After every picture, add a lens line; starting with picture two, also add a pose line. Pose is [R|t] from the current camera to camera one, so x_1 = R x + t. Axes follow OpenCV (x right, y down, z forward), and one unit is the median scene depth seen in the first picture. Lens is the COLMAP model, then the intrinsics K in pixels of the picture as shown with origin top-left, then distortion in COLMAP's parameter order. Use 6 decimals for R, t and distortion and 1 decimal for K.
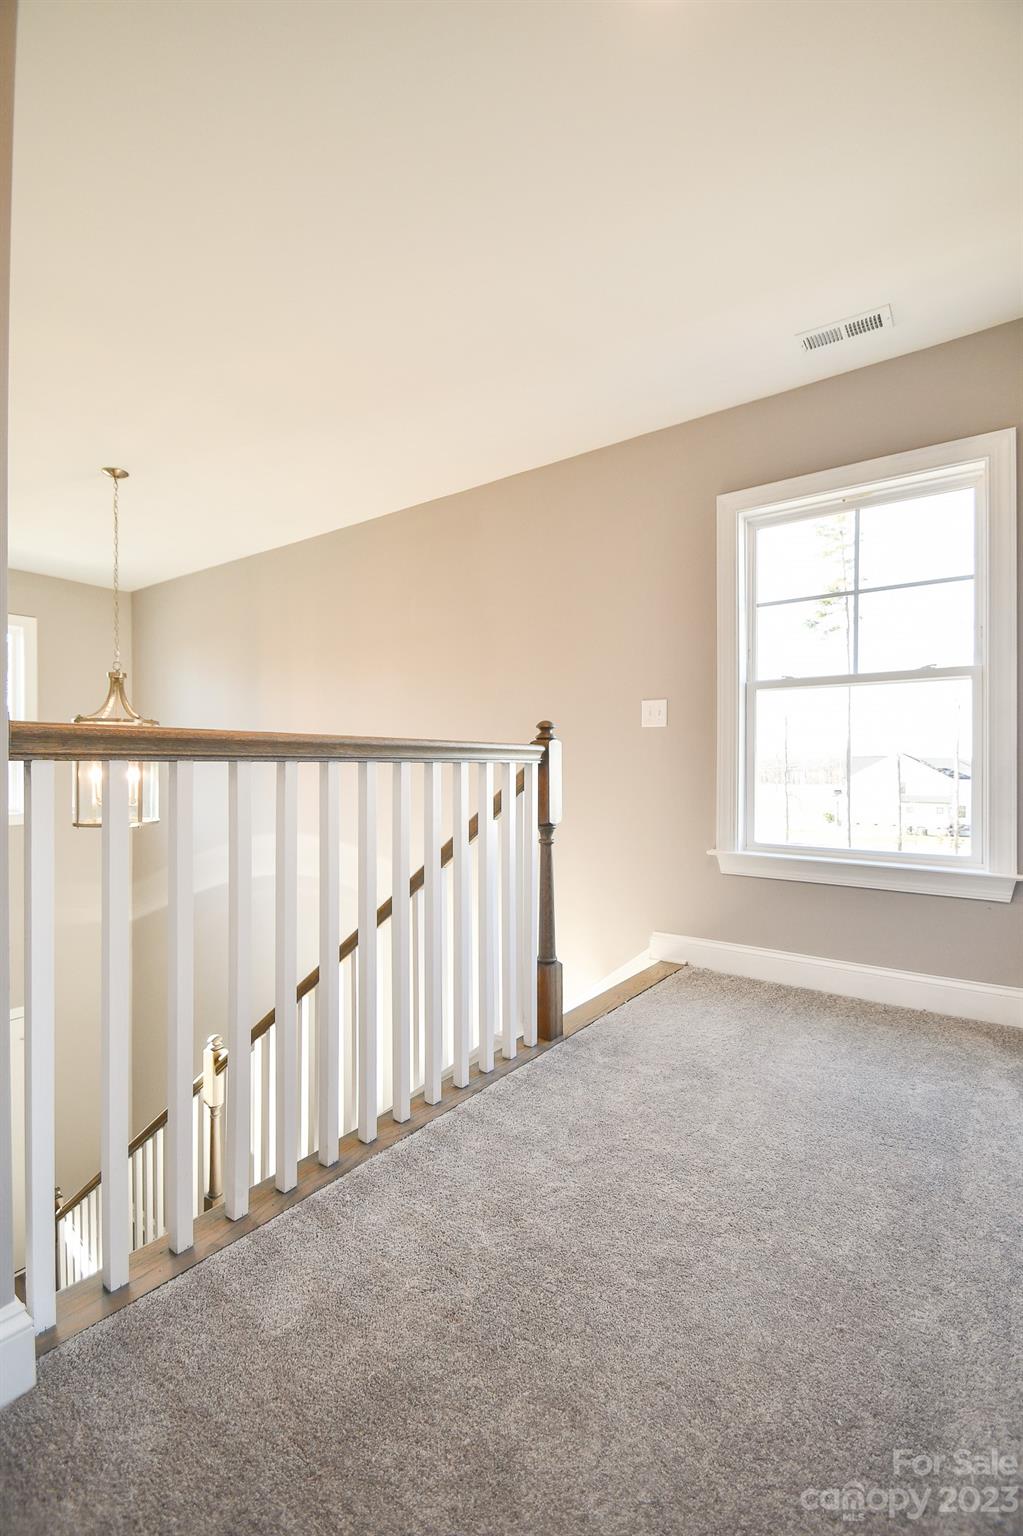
lens RADIAL K [[669.4, 0, 510.9], [0, 669.4, 754.3], [0, 0, 1]] dist [-0.000448, -0.000885]
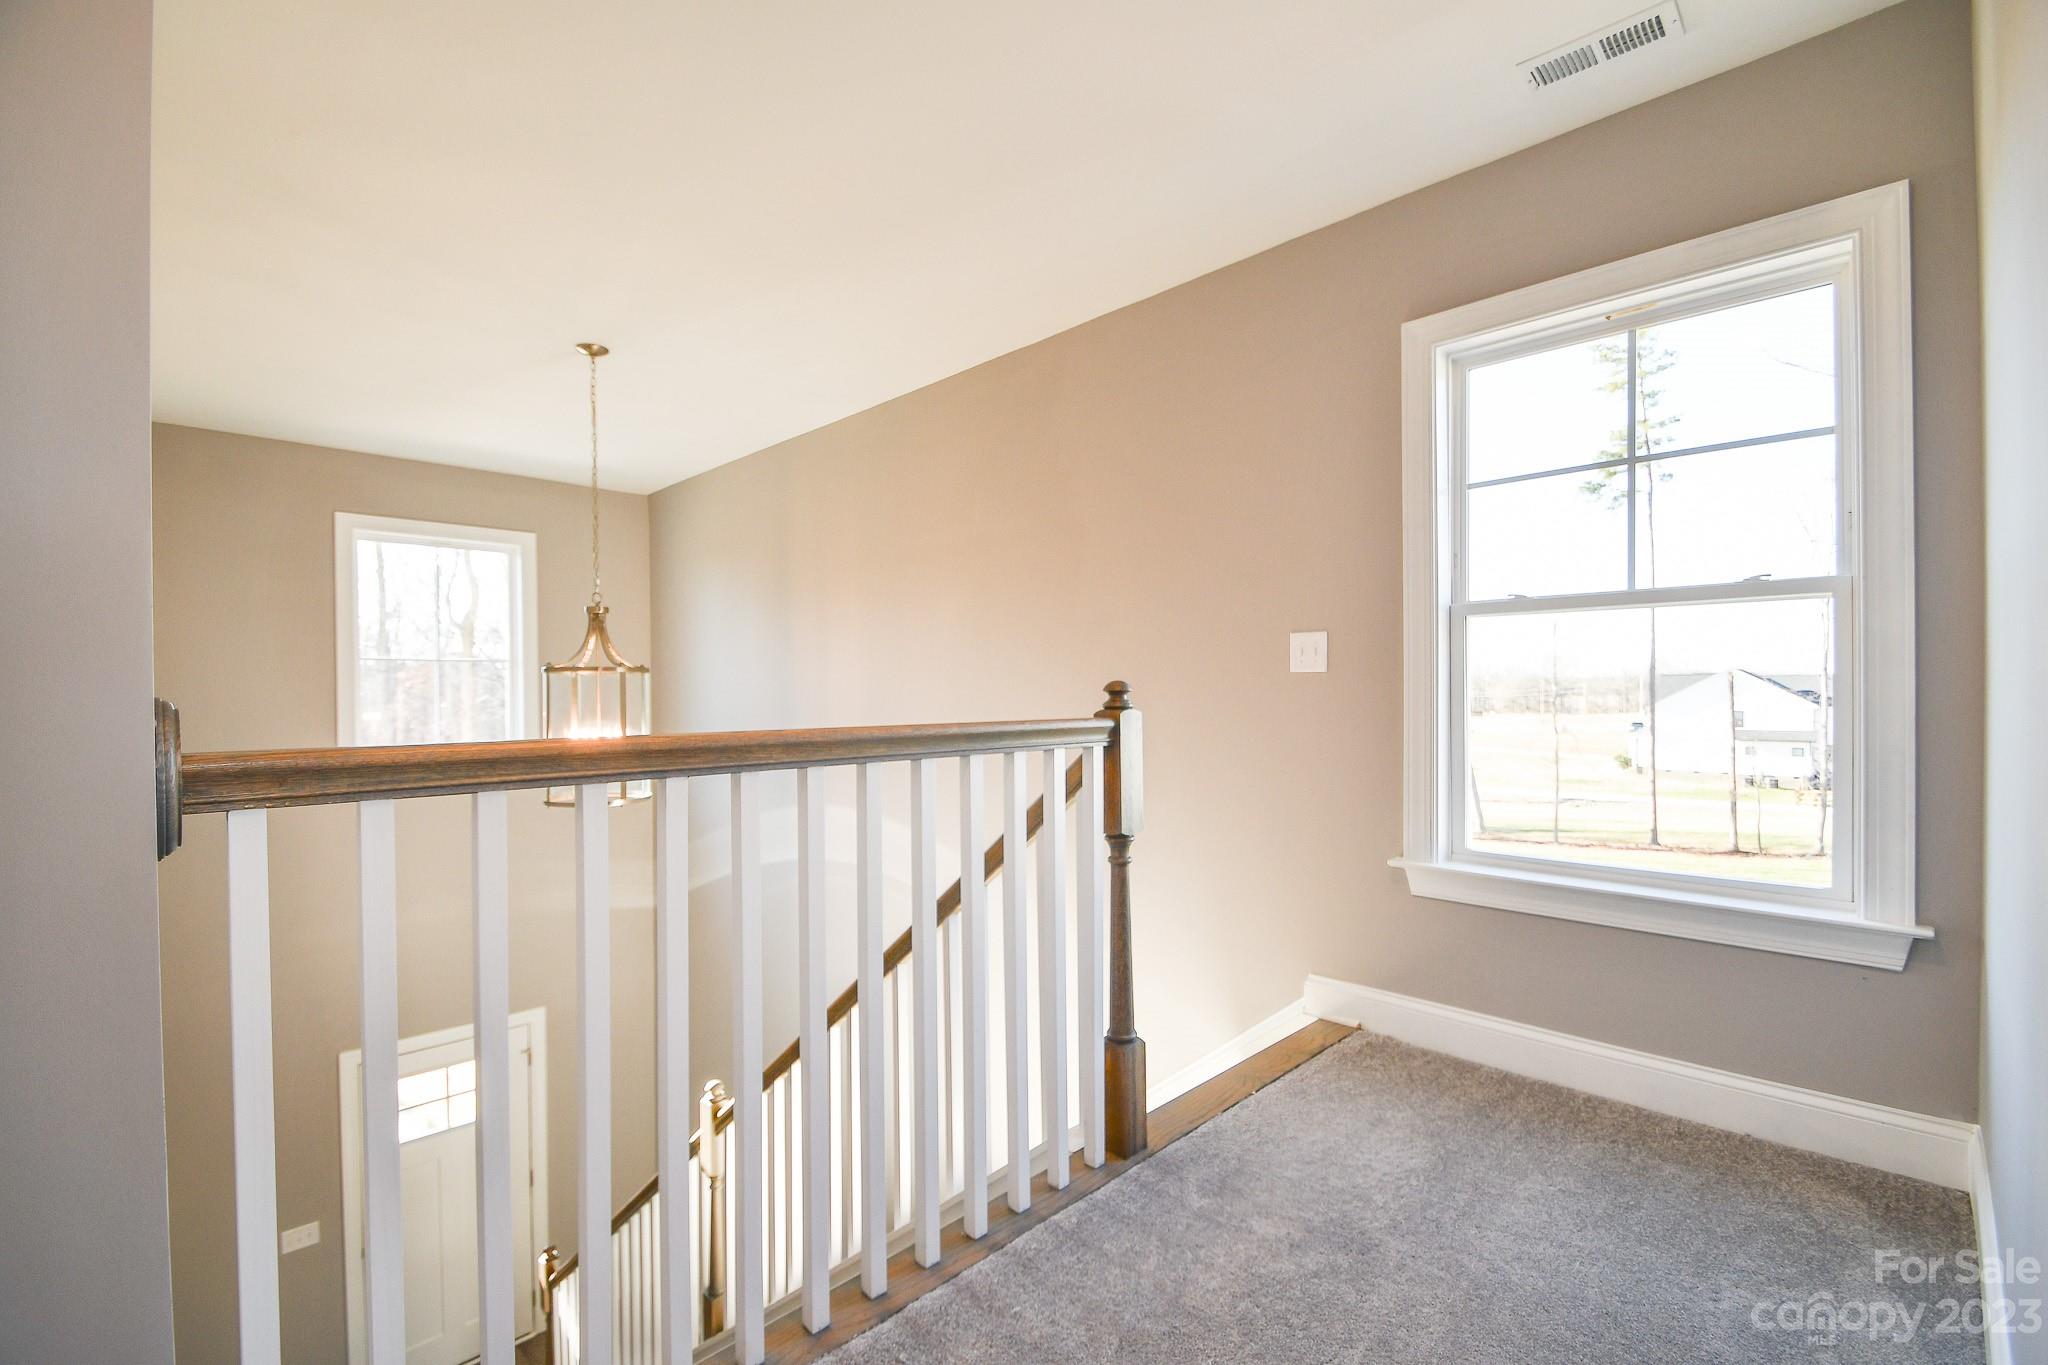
lens RADIAL K [[870.0, 0, 1024.0], [0, 870.0, 682.5], [0, 0, 1]] dist [0.011453, -0.016745]
pose [[0.987592, -0.008993, -0.156781, 0.086740], [0.009872, 0.999940, 0.004827, -0.047837], [0.156729, -0.006315, 0.987622, 0.107789]]
